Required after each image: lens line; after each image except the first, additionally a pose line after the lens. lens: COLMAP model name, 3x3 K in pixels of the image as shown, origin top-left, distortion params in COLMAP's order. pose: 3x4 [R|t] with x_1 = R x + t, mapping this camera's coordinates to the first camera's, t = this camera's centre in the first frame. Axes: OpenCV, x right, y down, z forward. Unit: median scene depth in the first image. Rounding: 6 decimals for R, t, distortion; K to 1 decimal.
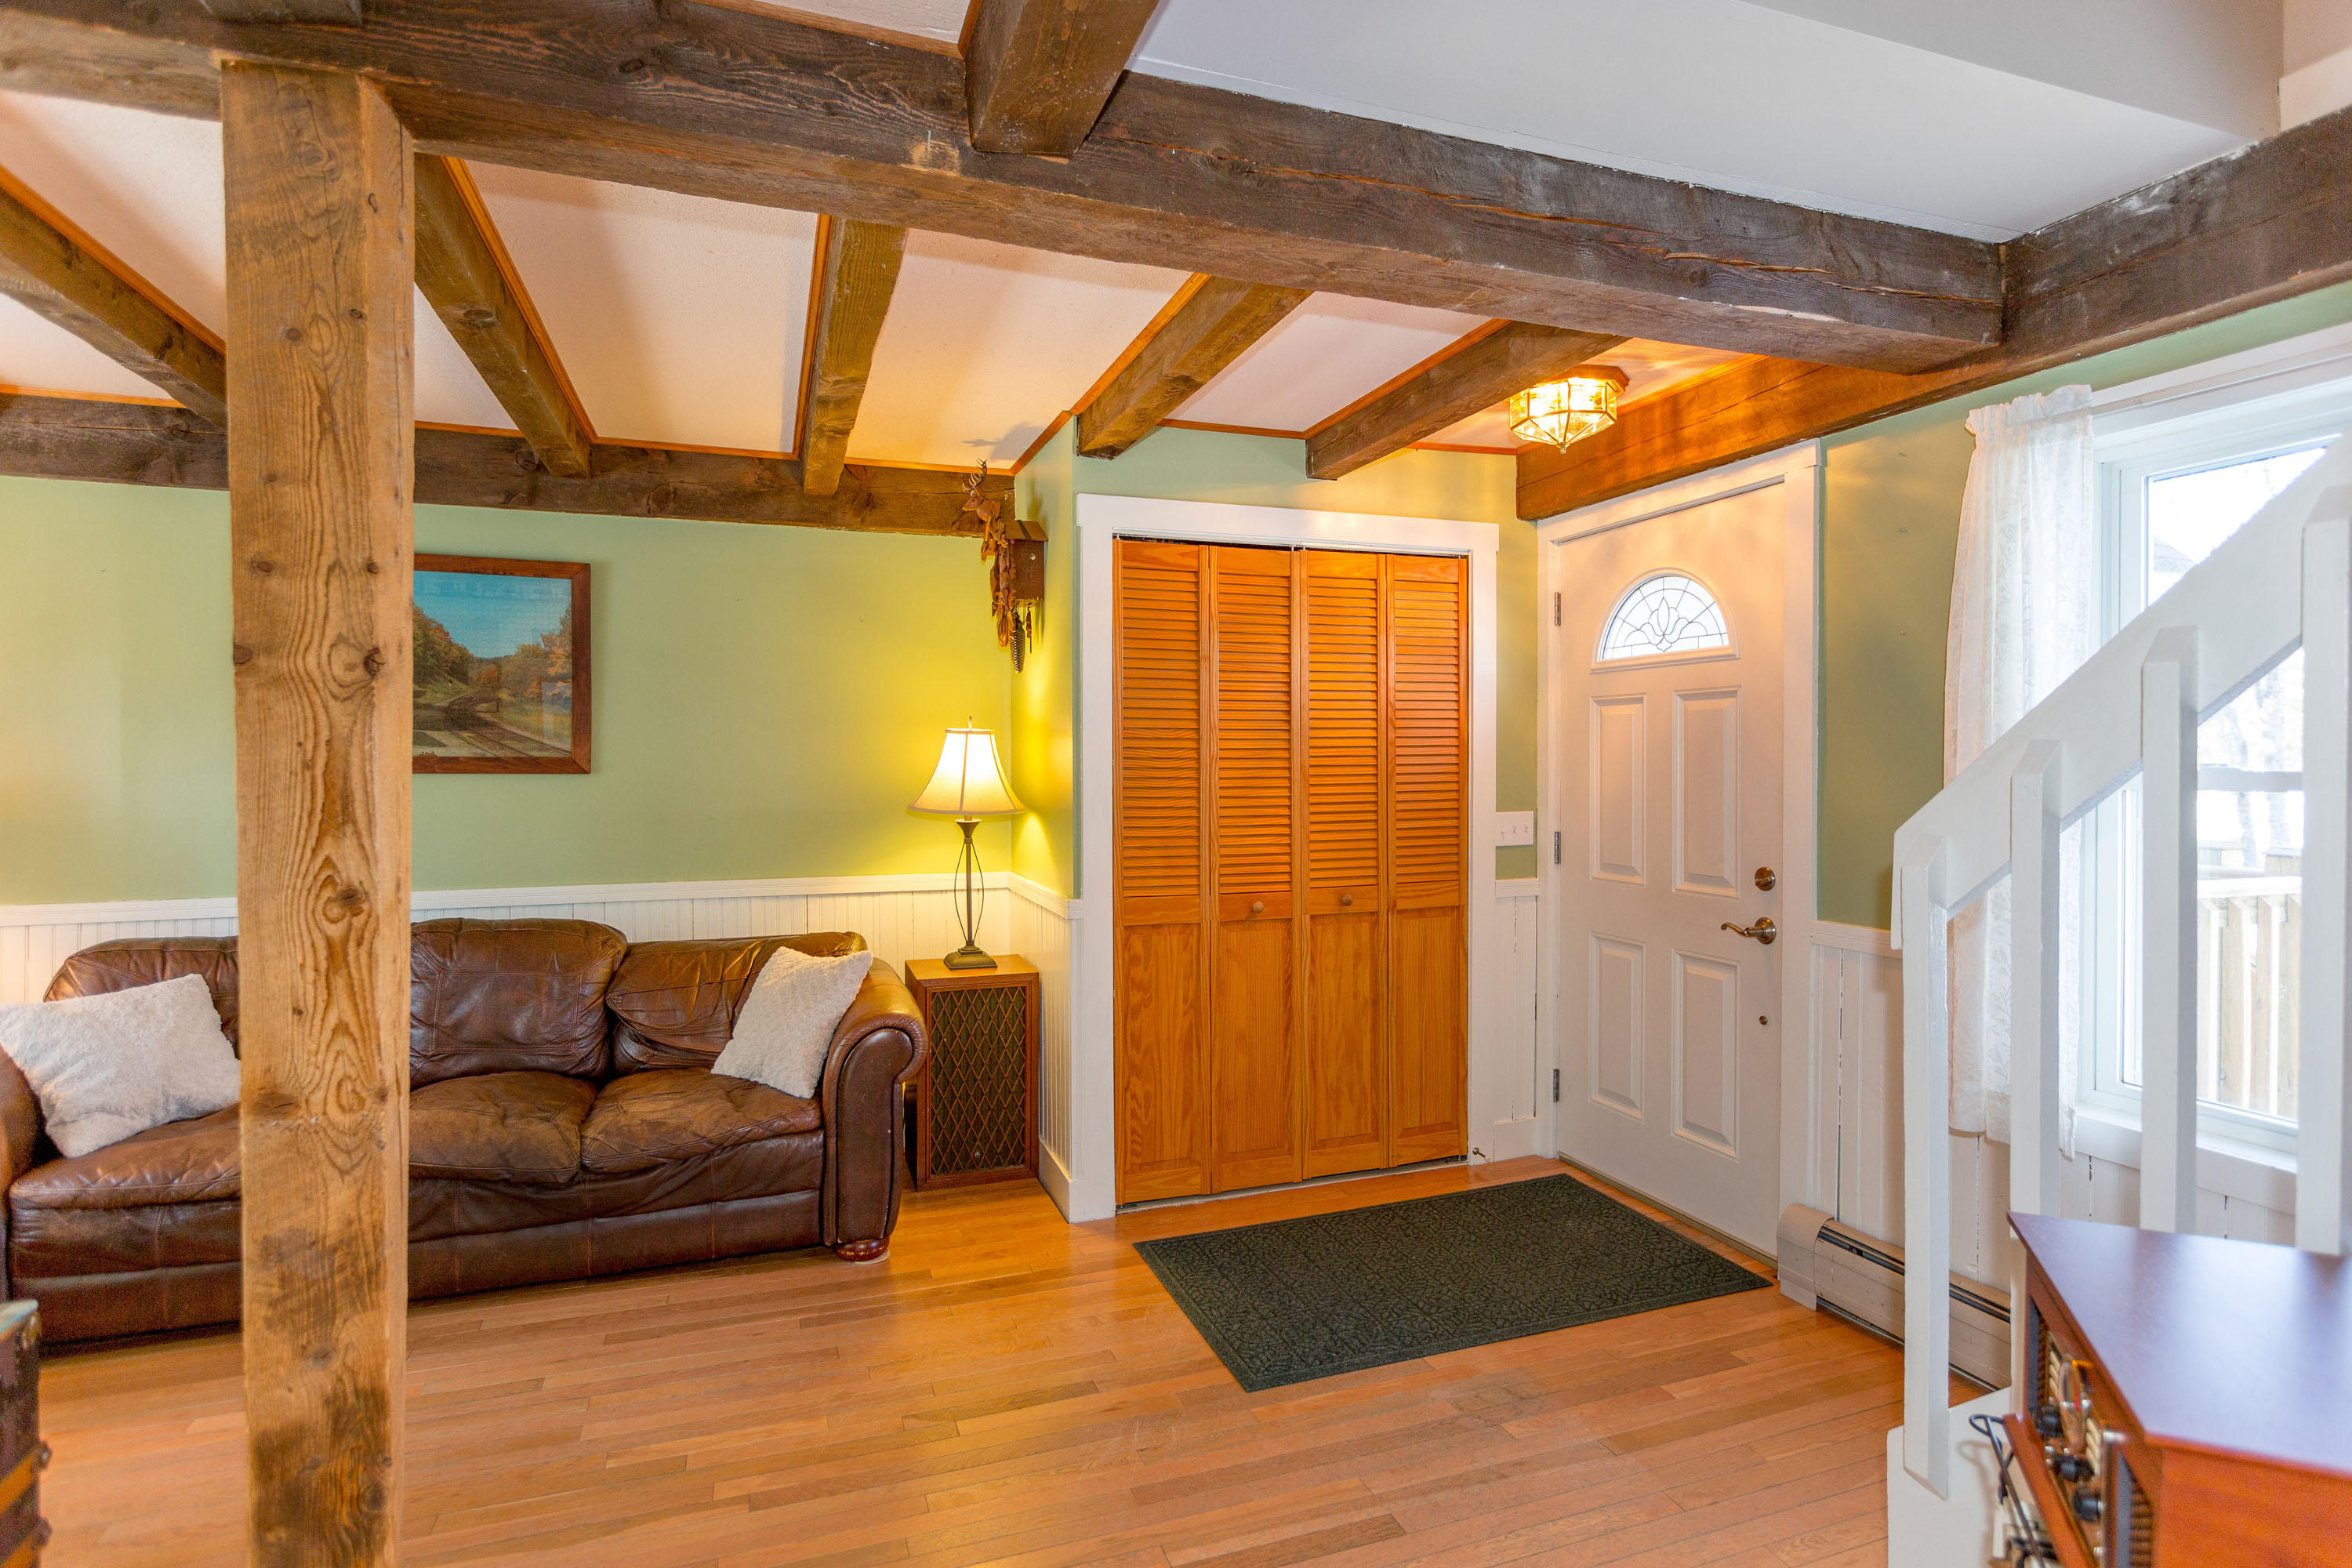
lens RADIAL K [[1161.8, 0, 1172.3], [0, 1161.8, 780.9], [0, 0, 1]] dist [0.001174, -0.000608]
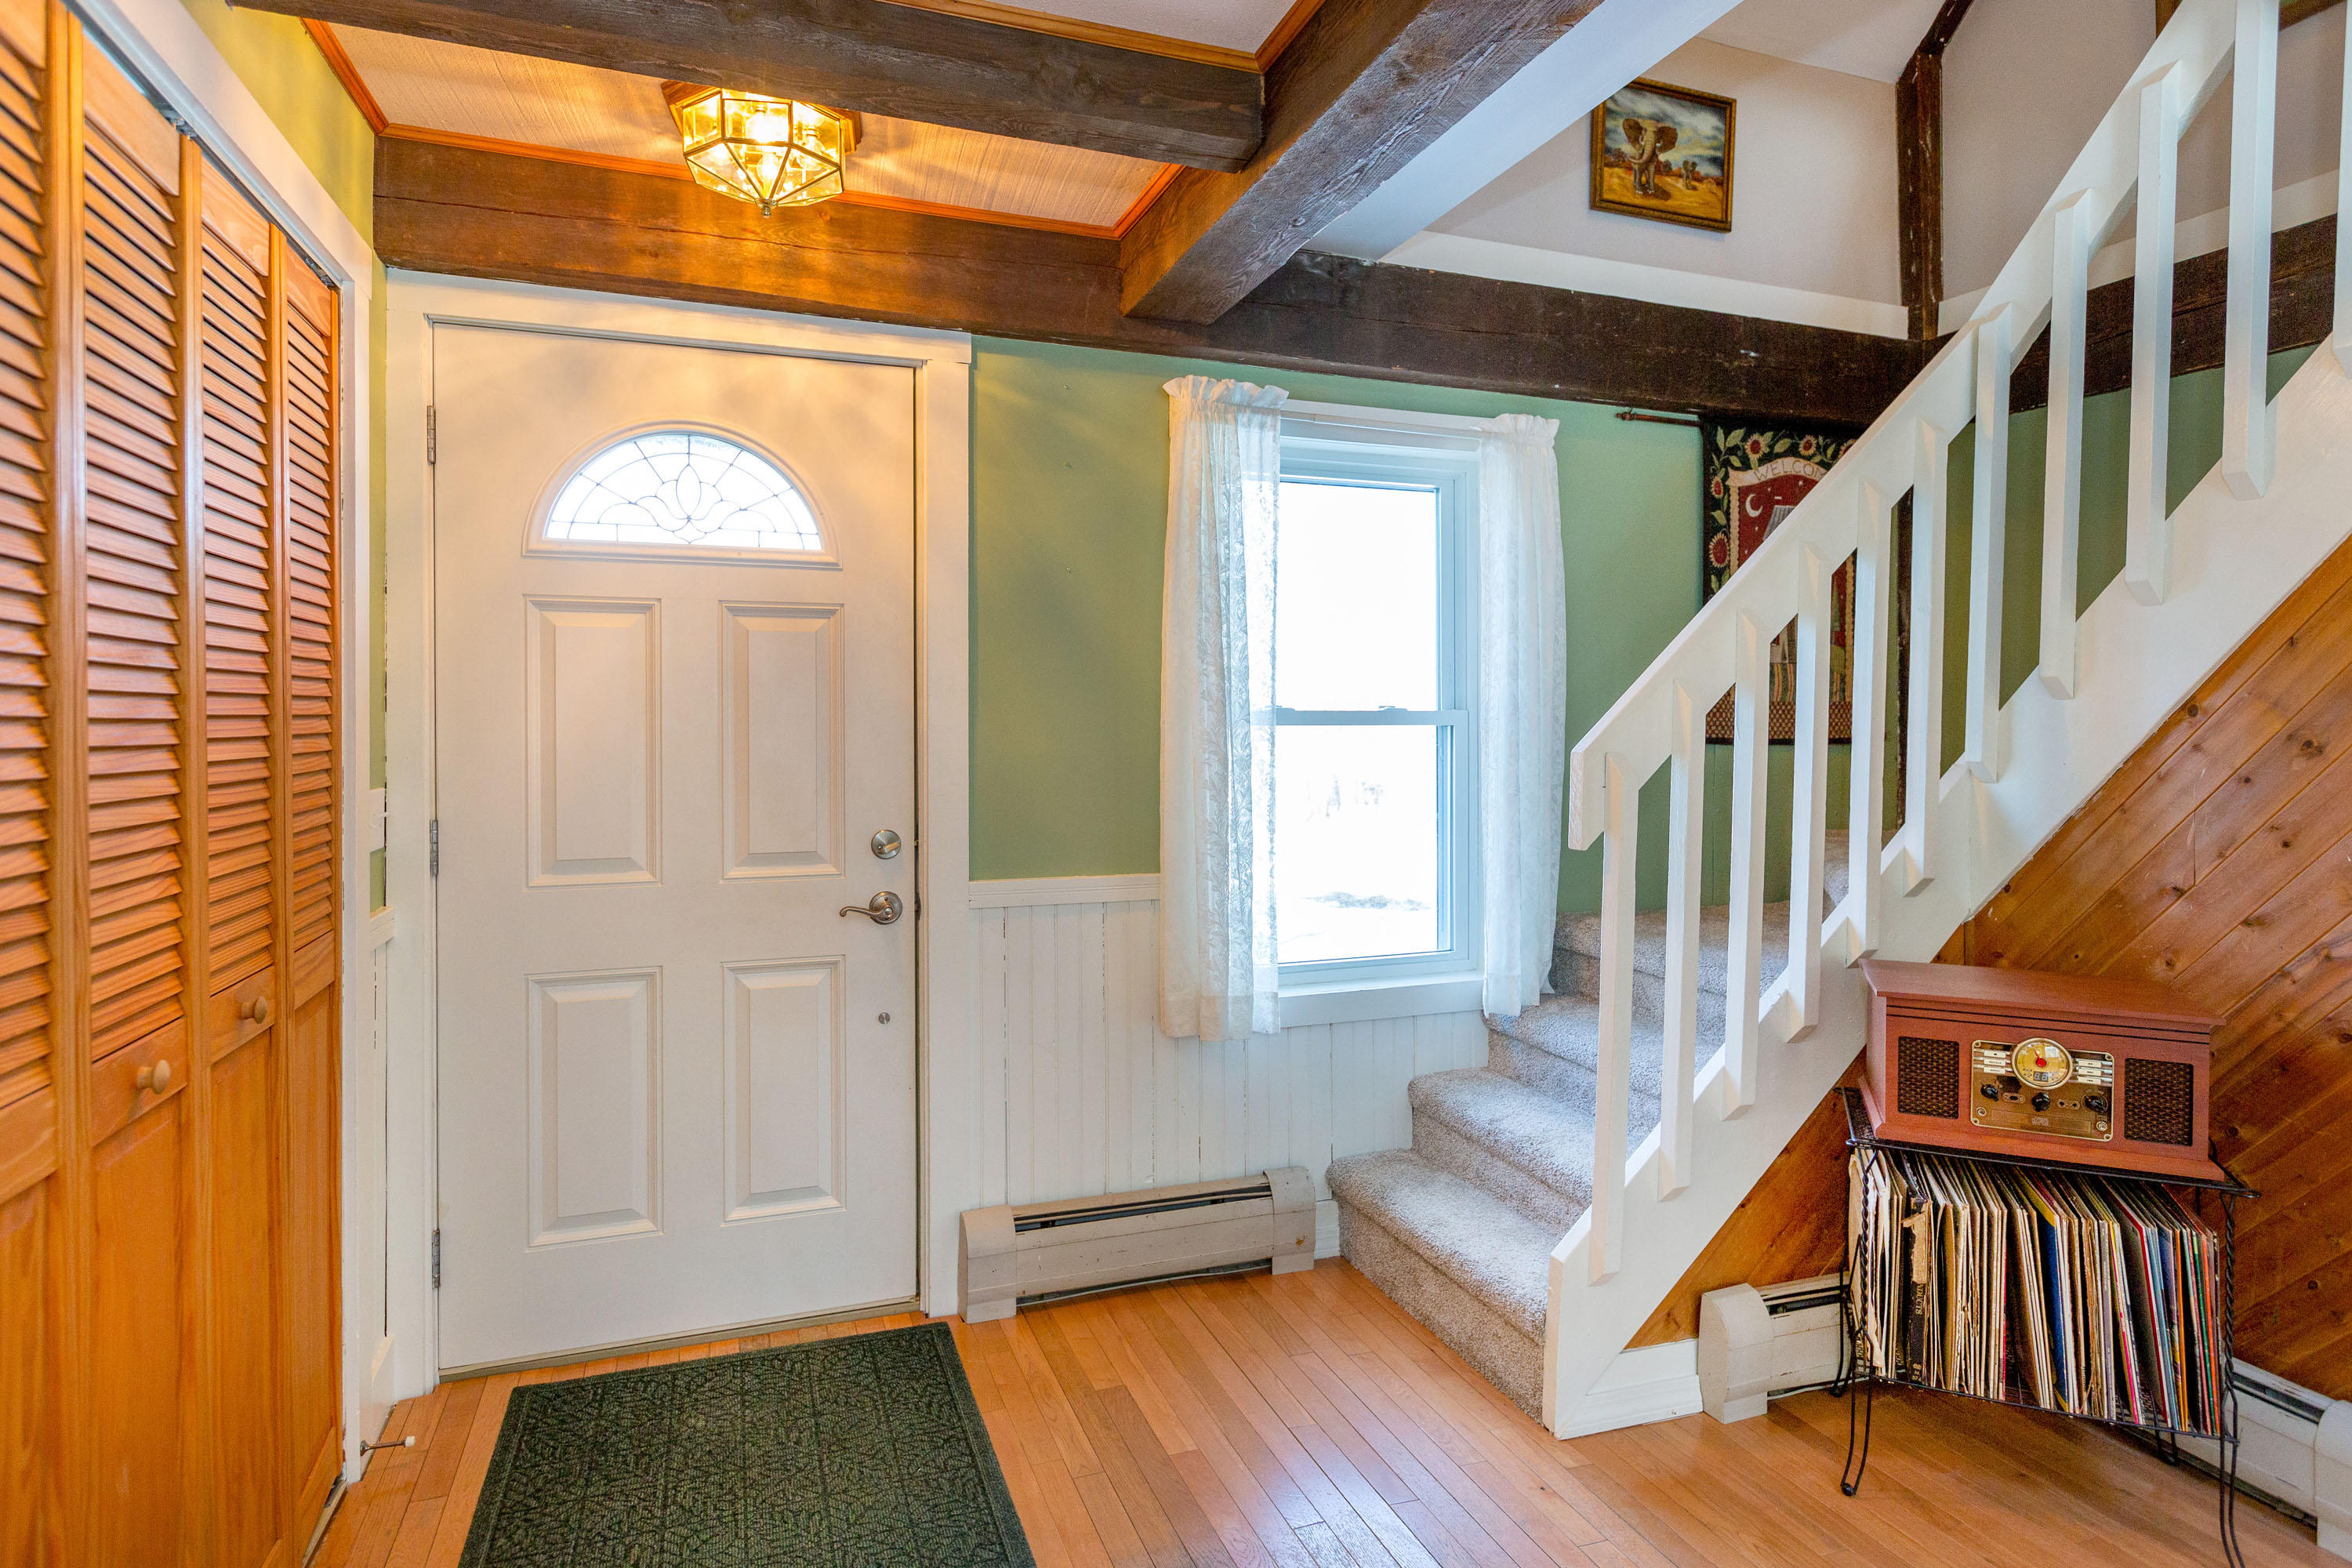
lens RADIAL K [[1268.3, 0, 1185.2], [0, 1268.3, 740.6], [0, 0, 1]] dist [0.005450, -0.000113]
pose [[-0.006935, -0.009304, 0.999933, -0.375323], [0.018141, 0.999791, 0.009428, 0.006336], [-0.999811, 0.018206, -0.006765, 0.777140]]
